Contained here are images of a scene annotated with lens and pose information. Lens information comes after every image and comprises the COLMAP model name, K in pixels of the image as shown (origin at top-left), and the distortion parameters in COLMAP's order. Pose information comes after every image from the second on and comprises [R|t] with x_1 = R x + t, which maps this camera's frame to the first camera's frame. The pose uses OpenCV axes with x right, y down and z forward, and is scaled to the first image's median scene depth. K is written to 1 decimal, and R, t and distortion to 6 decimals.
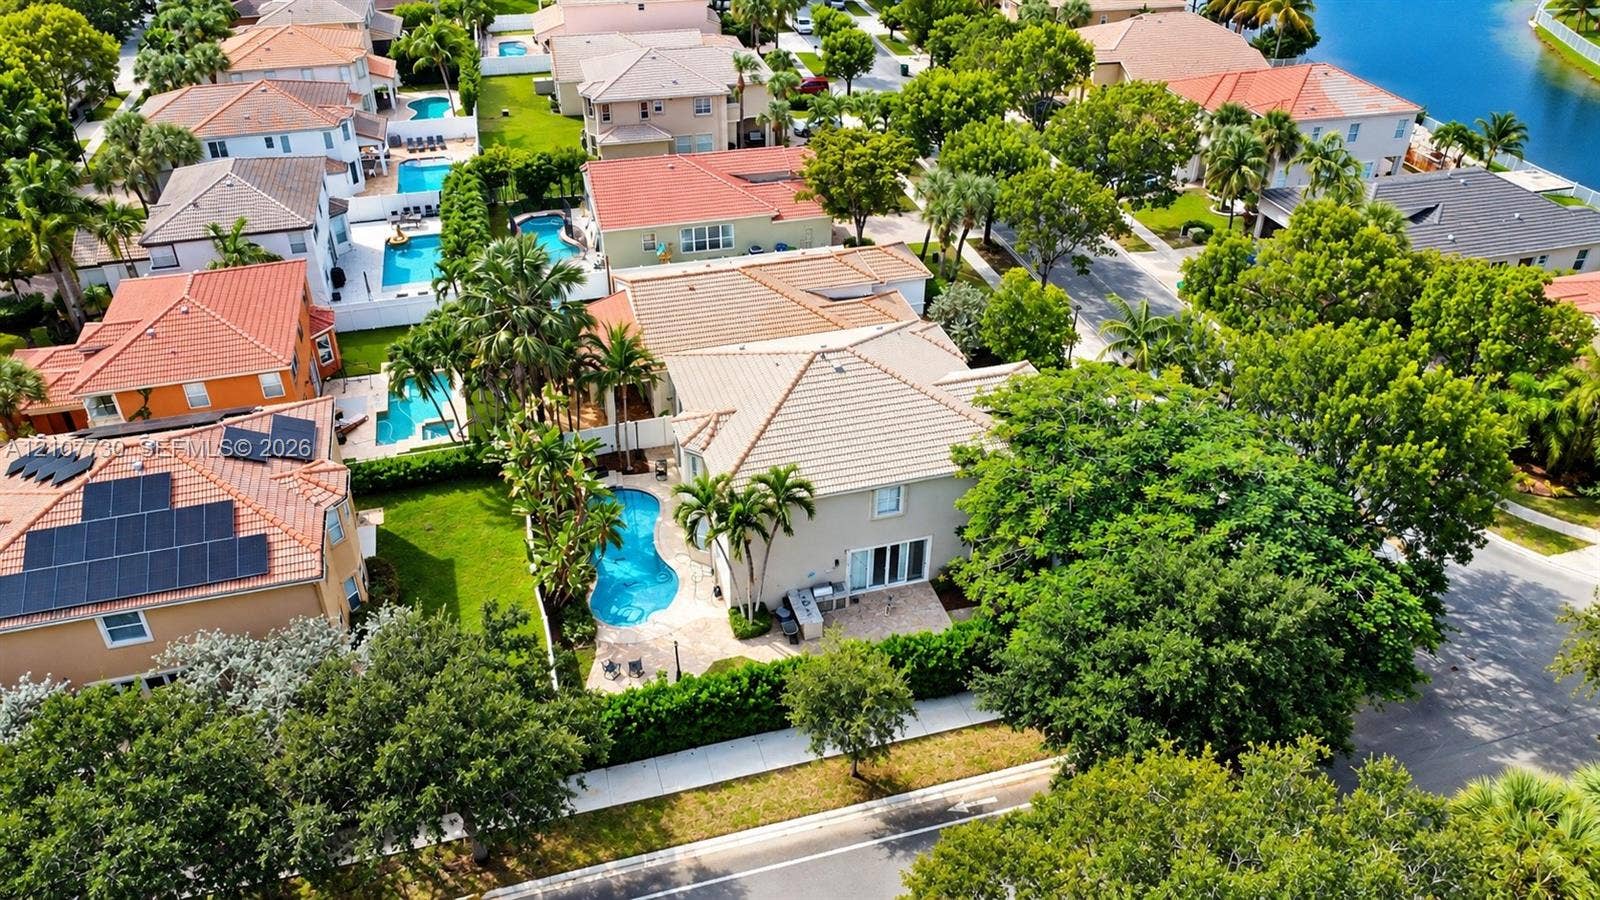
lens RADIAL K [[1150.9, 0, 800.0], [0, 1150.9, 450.0], [0, 0, 1]] dist [0.001181, -0.053247]
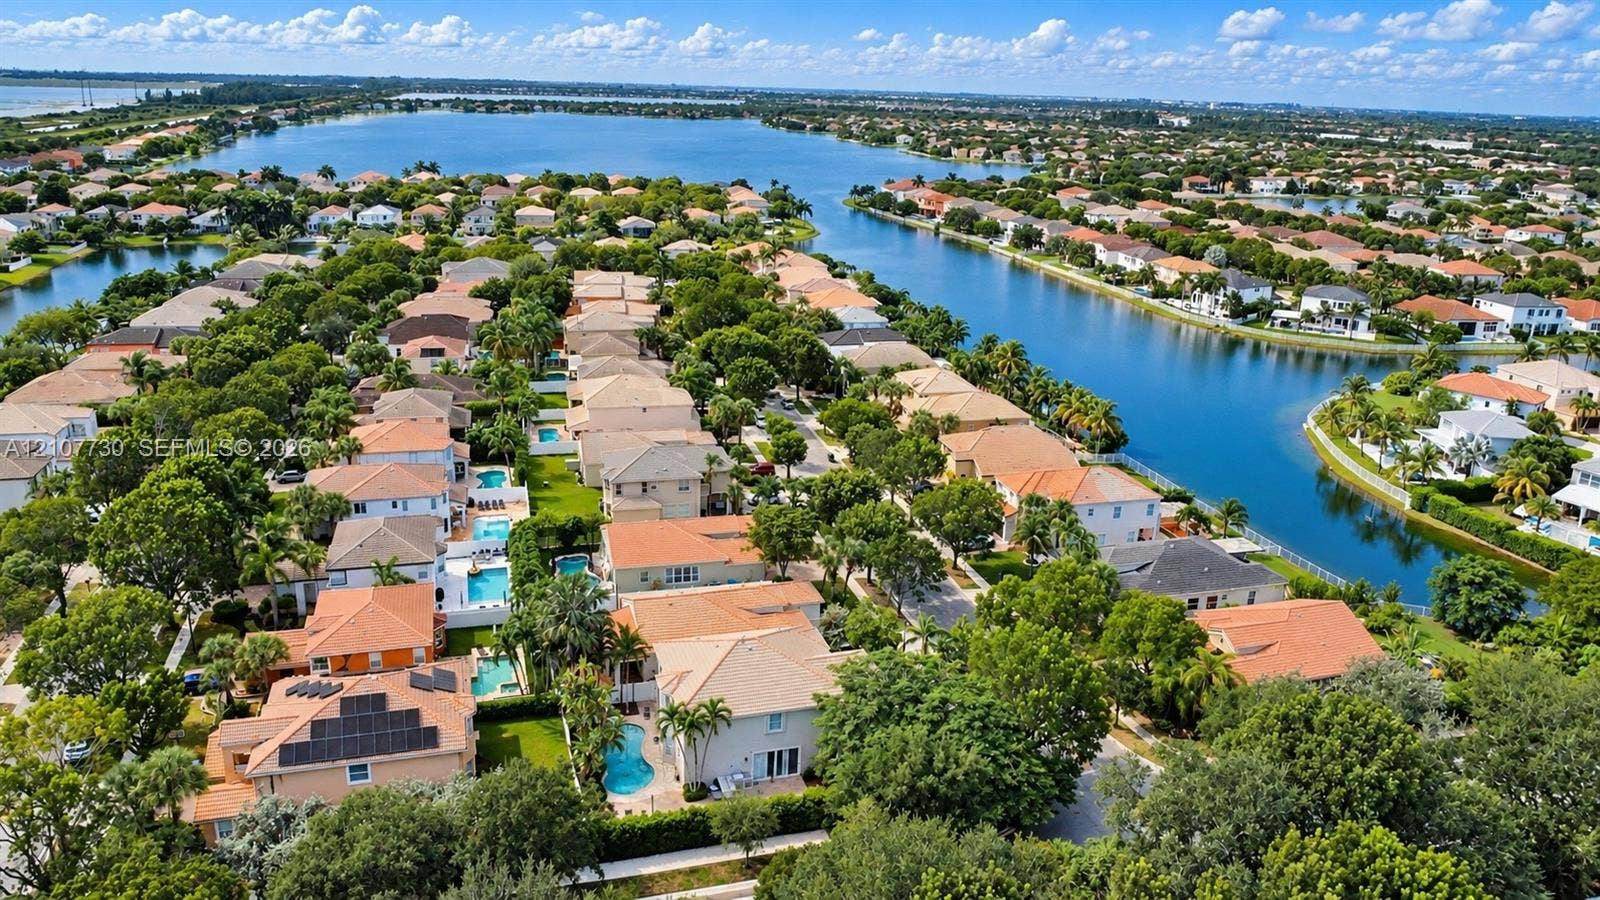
lens RADIAL K [[1150.9, 0, 800.0], [0, 1150.9, 450.0], [0, 0, 1]] dist [0.001181, -0.053247]
pose [[0.999636, 0.022703, 0.014599, 0.051171], [-0.017580, 0.958031, -0.286125, 0.095771], [-0.020483, 0.285764, 0.958081, -0.534355]]
